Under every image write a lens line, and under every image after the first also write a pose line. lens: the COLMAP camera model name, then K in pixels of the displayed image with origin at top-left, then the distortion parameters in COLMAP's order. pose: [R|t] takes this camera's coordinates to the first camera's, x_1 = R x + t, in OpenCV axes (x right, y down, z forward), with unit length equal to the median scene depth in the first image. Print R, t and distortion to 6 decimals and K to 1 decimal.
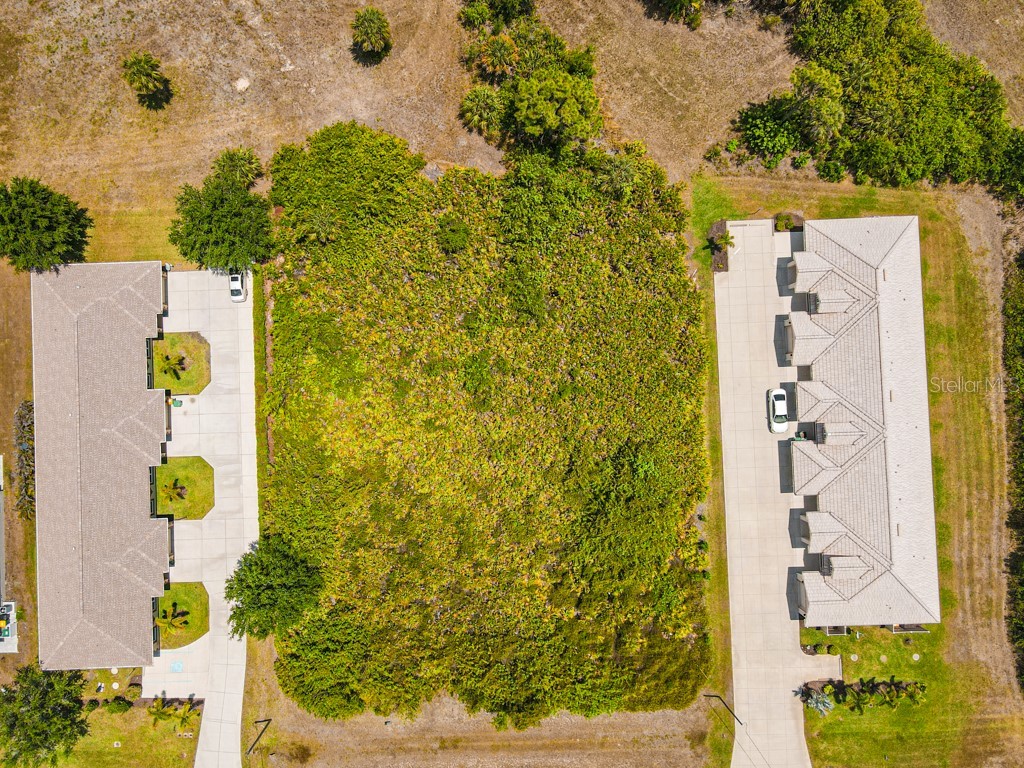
lens RADIAL K [[737.7, 0, 505.7], [0, 737.7, 379.2], [0, 0, 1]] dist [0.021025, -0.002163]
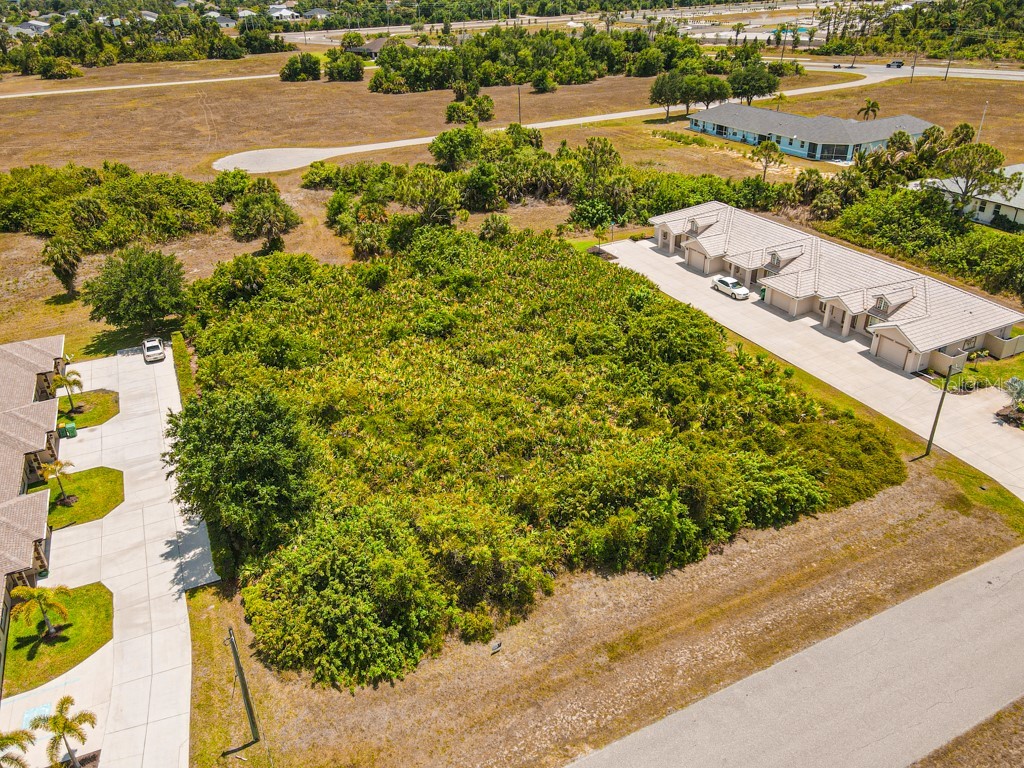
lens RADIAL K [[740.4, 0, 505.9], [0, 740.4, 378.4], [0, 0, 1]] dist [0.024744, -0.003167]
pose [[0.917322, -0.210040, 0.338237, -0.286319], [0.398008, 0.461305, -0.792961, 0.783019], [0.010523, 0.862021, 0.506763, 0.581868]]
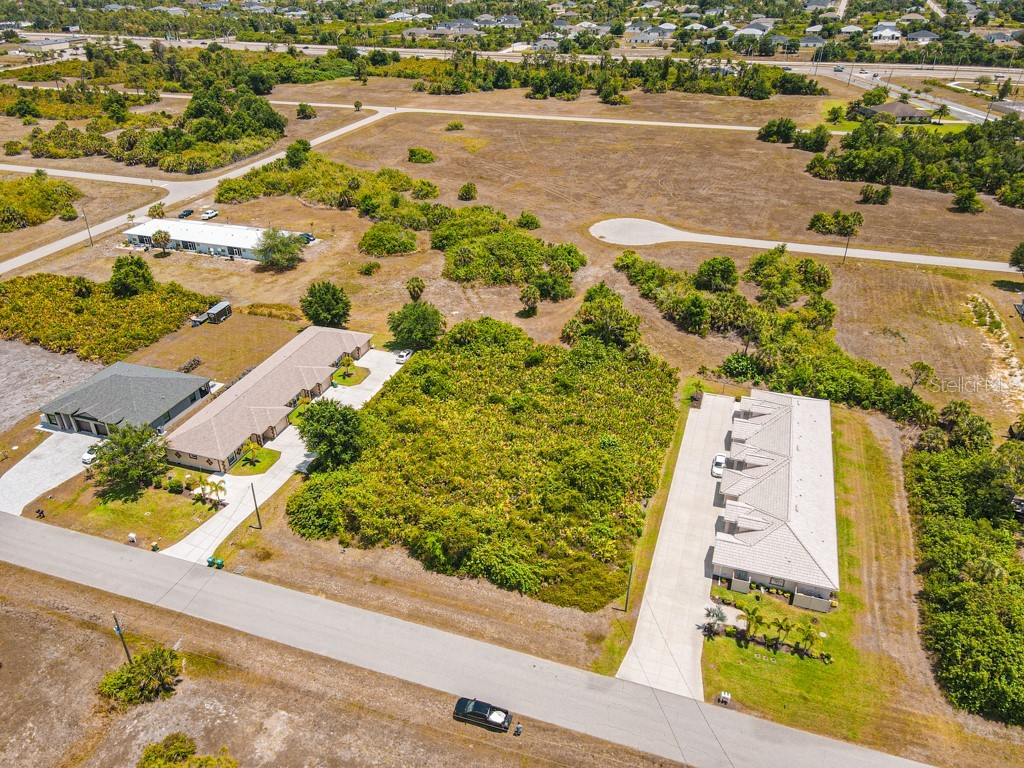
lens RADIAL K [[741.8, 0, 504.5], [0, 741.8, 383.0], [0, 0, 1]] dist [-0.025236, 0.100210]
pose [[0.930823, 0.184796, -0.315309, 0.398202], [-0.365243, 0.500844, -0.784699, 1.154311], [0.012911, 0.845580, 0.533693, 0.153187]]
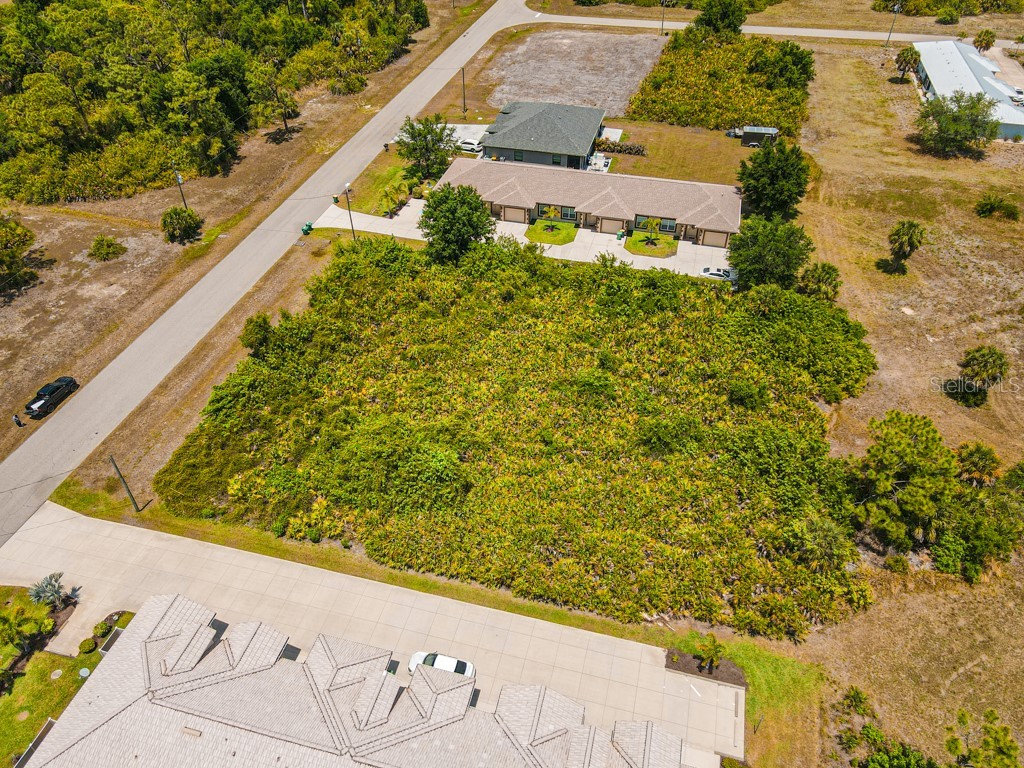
lens RADIAL K [[742.2, 0, 505.4], [0, 742.2, 381.0], [0, 0, 1]] dist [0.019948, 0.001709]
pose [[-0.294392, 0.627788, -0.720566, 0.664577], [-0.954962, -0.163911, 0.247350, -0.133103], [0.037175, 0.760930, 0.647768, 0.374286]]
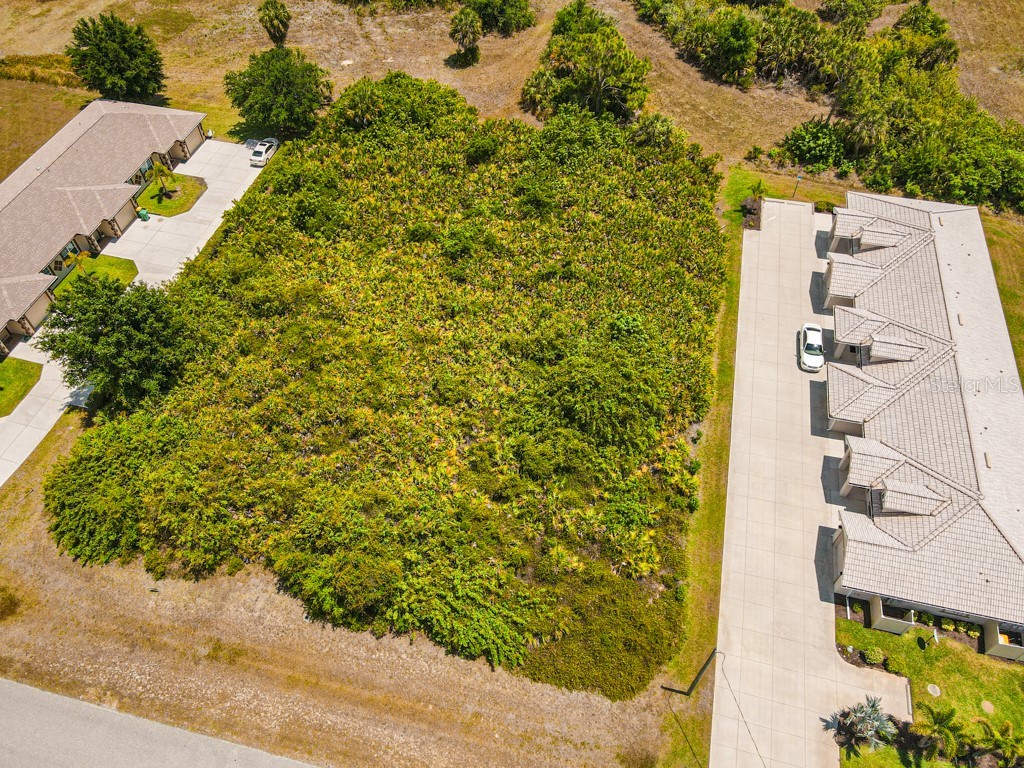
lens RADIAL K [[740.4, 0, 505.9], [0, 740.4, 378.4], [0, 0, 1]] dist [0.024744, -0.003167]
pose [[0.961478, 0.213305, -0.173384, 0.199233], [-0.274796, 0.761789, -0.586655, 0.614986], [0.006946, 0.611701, 0.791058, 0.391514]]
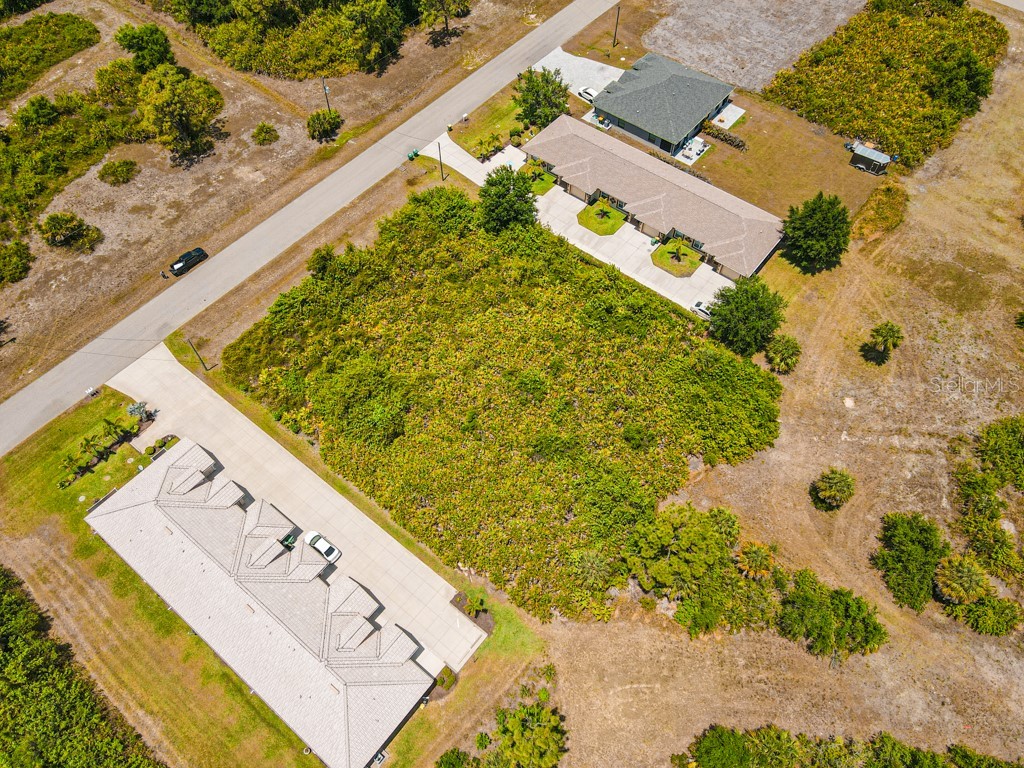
lens RADIAL K [[737.7, 0, 505.7], [0, 737.7, 379.2], [0, 0, 1]] dist [0.021025, -0.002163]
pose [[-0.656565, 0.626967, -0.419327, 0.485788], [-0.753910, -0.528330, 0.390496, -0.439256], [0.023285, 0.572521, 0.819560, 0.002802]]
